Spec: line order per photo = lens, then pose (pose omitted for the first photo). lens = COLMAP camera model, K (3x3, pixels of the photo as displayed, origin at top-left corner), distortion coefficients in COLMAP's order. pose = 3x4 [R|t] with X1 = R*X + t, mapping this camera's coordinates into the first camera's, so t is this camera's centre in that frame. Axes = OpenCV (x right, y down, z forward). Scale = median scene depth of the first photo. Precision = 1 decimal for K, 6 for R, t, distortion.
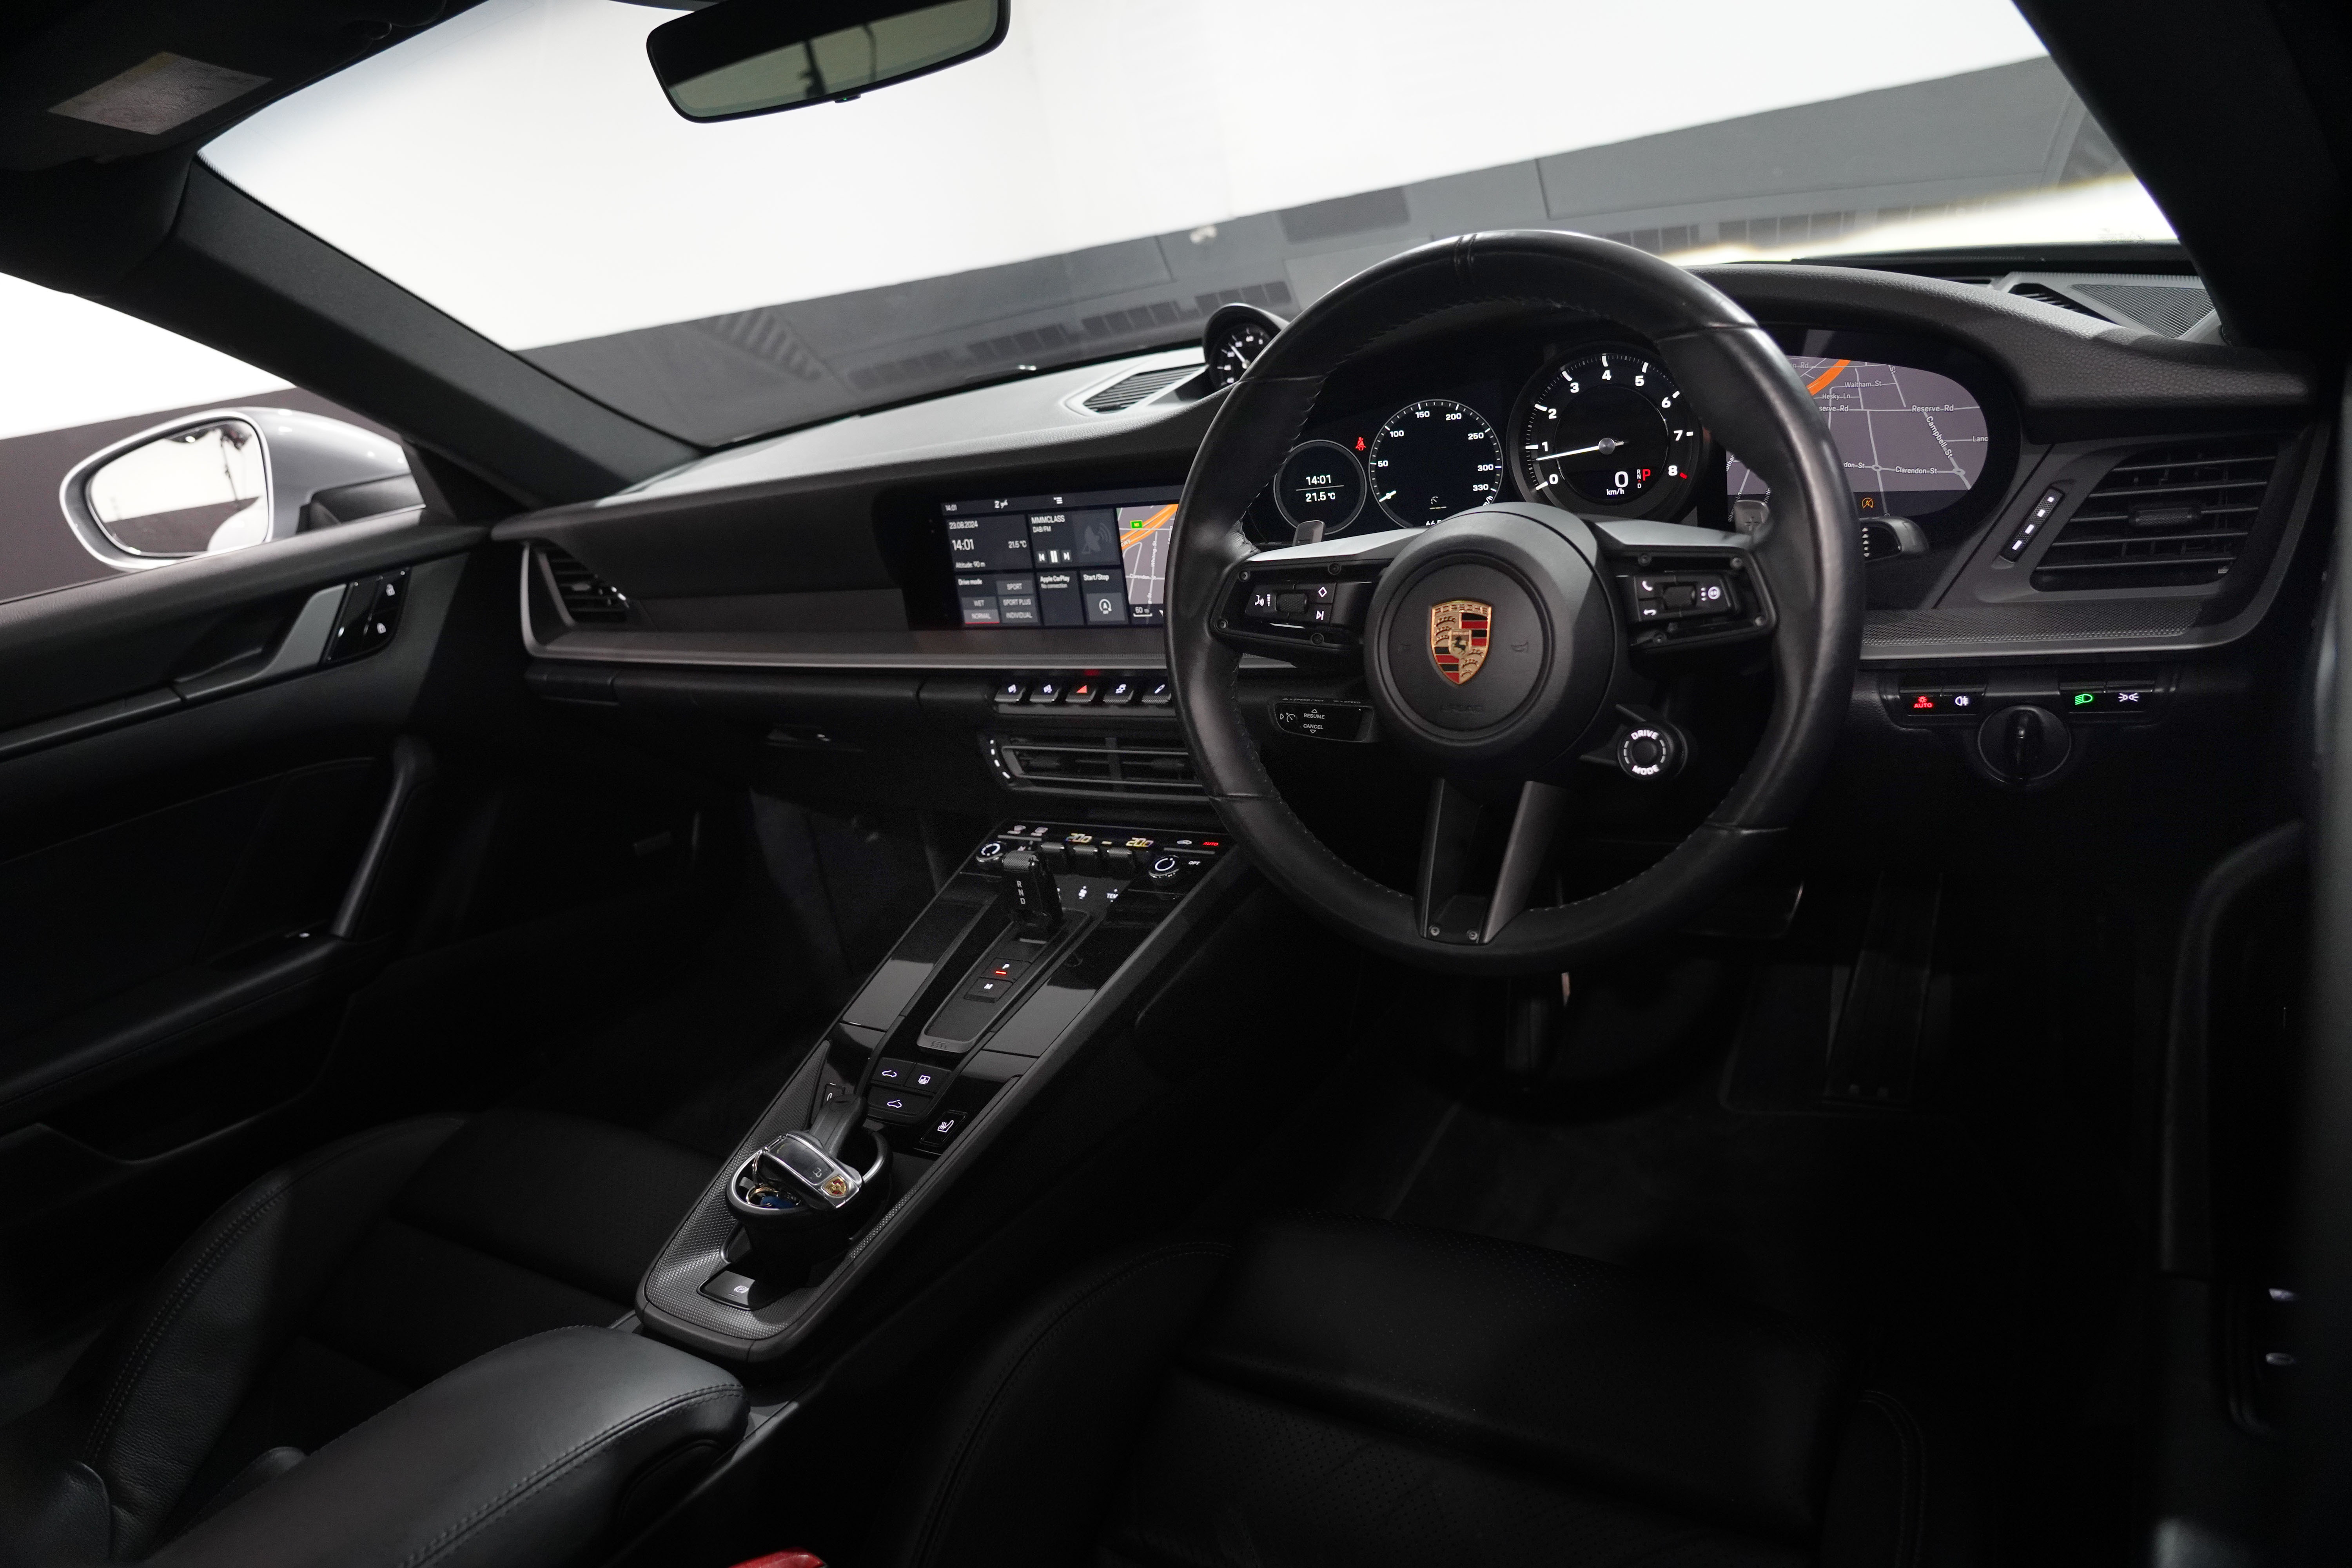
lens RADIAL K [[1577.2, 0, 1176.0], [0, 1577.2, 784.0], [0, 0, 1]] dist [-0.018659, 0.002234]
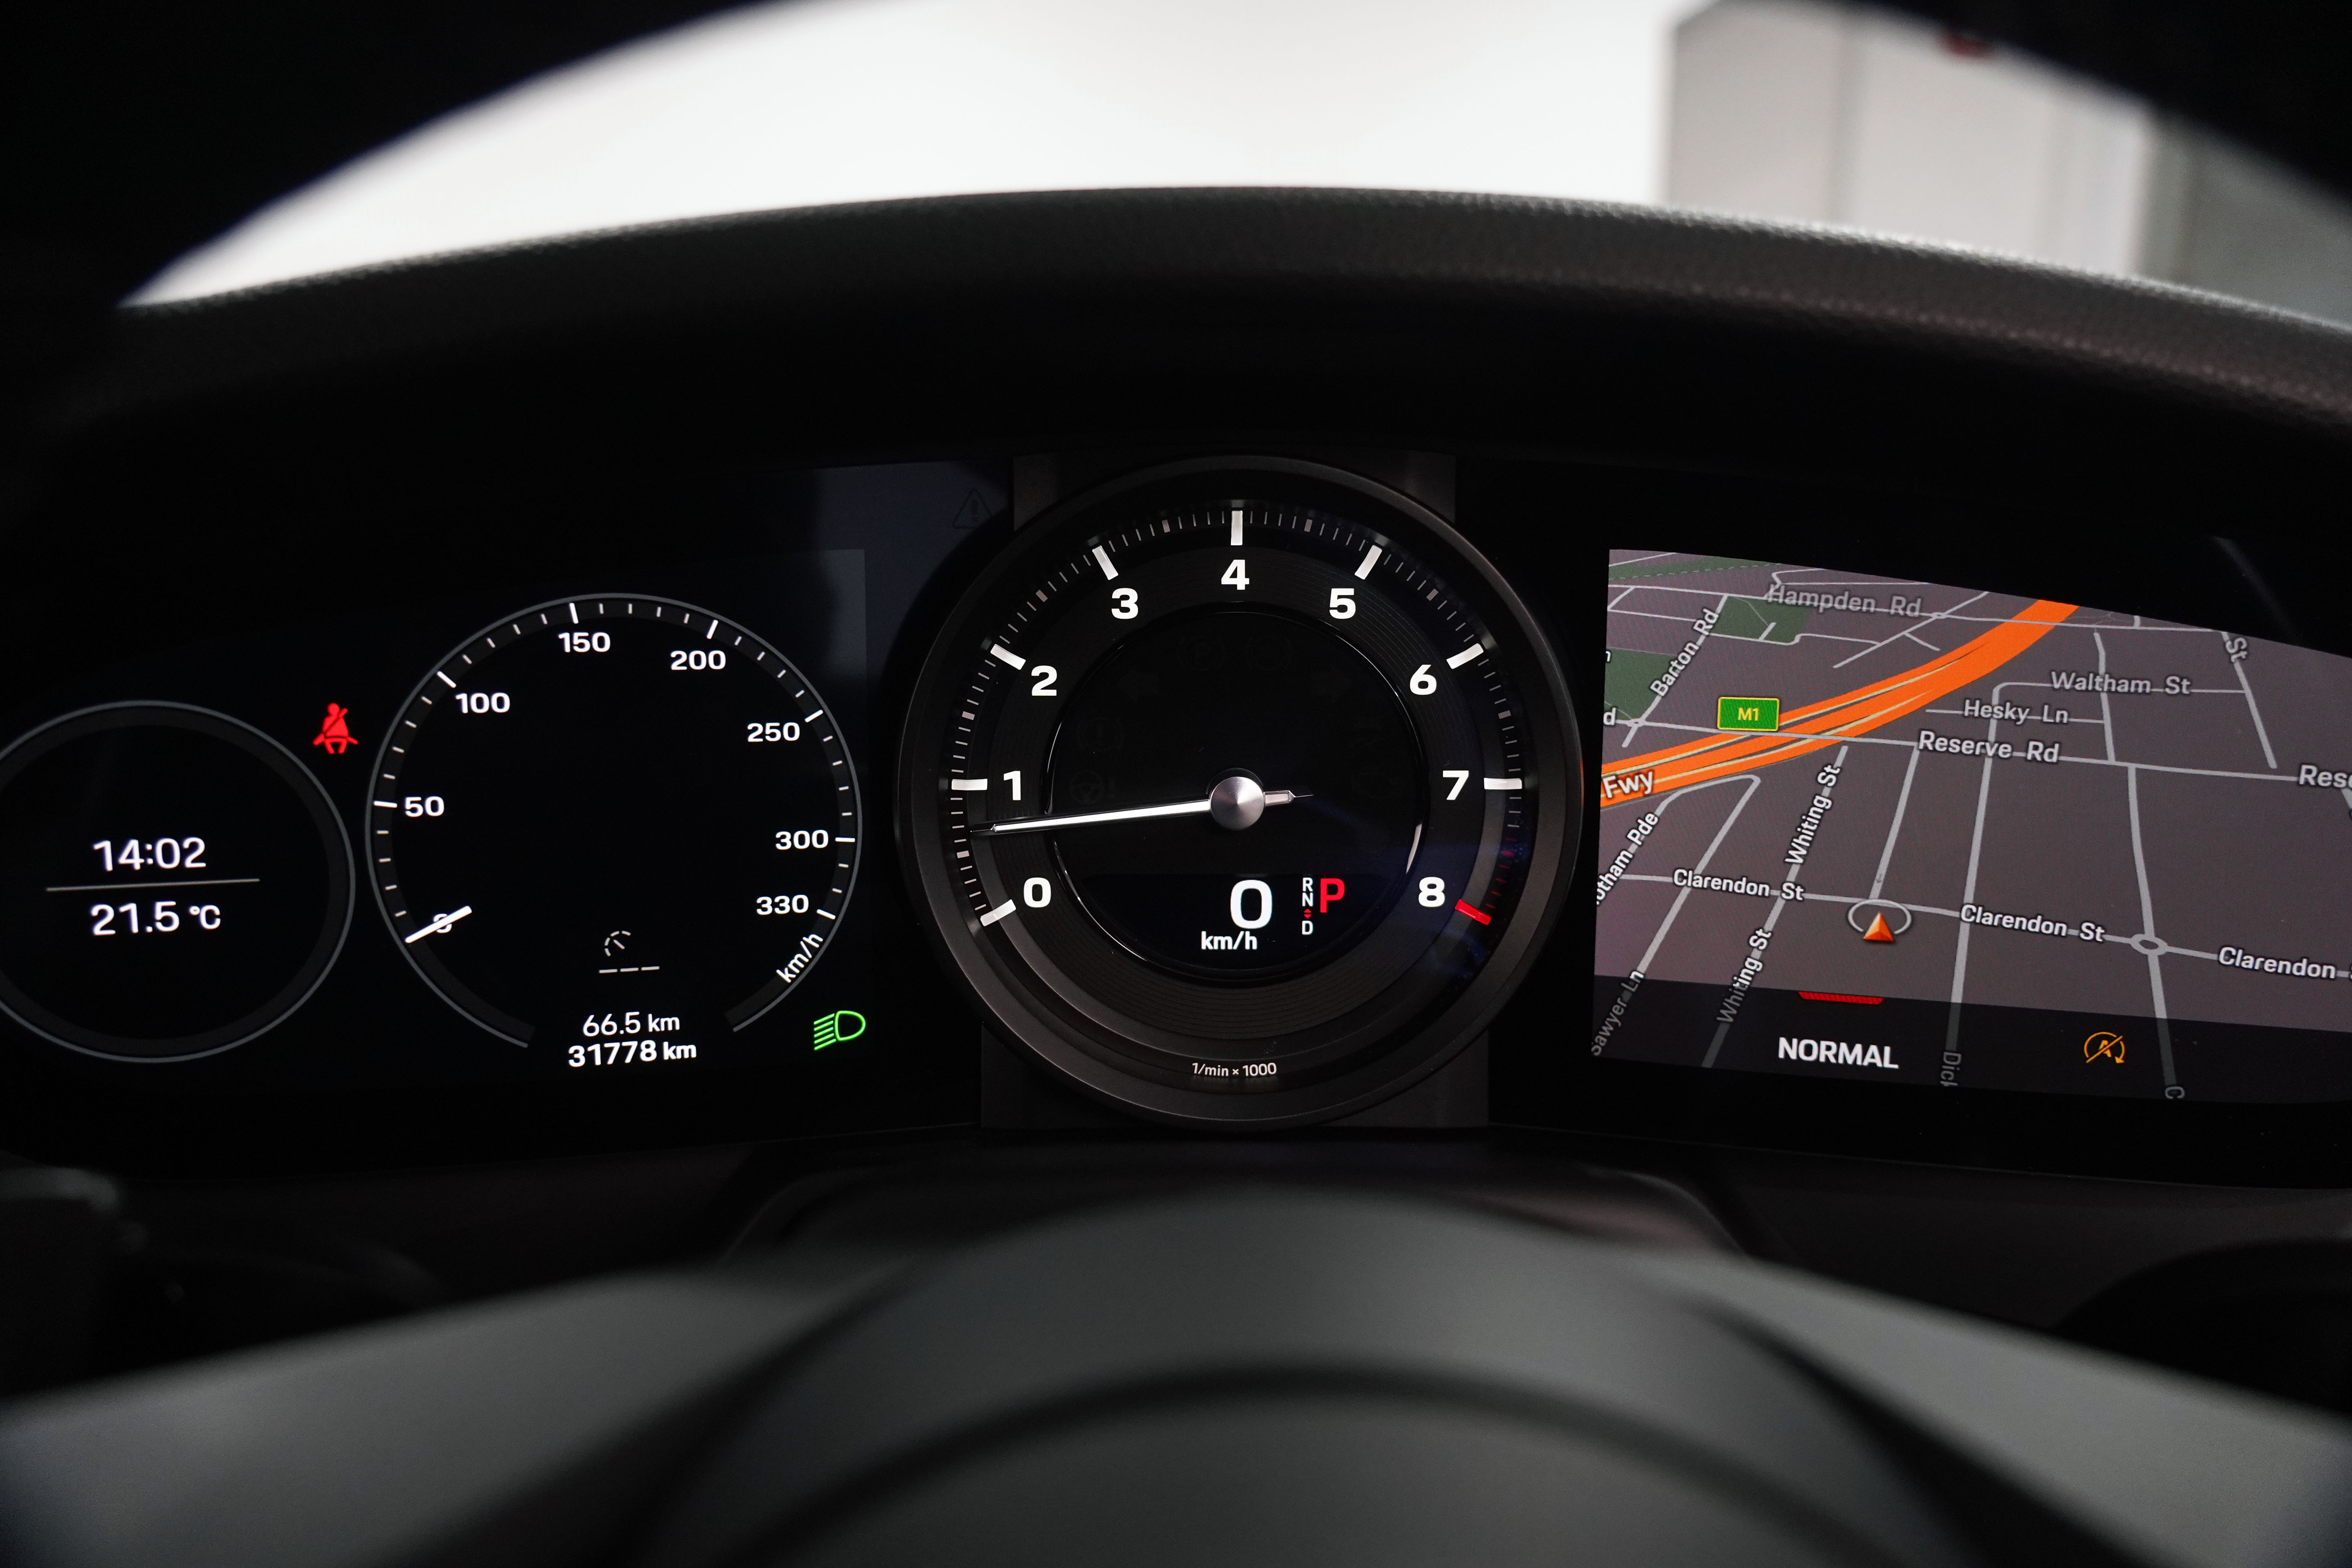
lens RADIAL K [[1656.5, 0, 1158.5], [0, 1656.5, 792.9], [0, 0, 1]] dist [-0.020681, 0.004977]
pose [[0.828541, 0.045661, 0.558064, 0.077936], [0.038626, 0.989634, -0.138320, -0.162082], [-0.558595, 0.136160, 0.818189, 0.699747]]
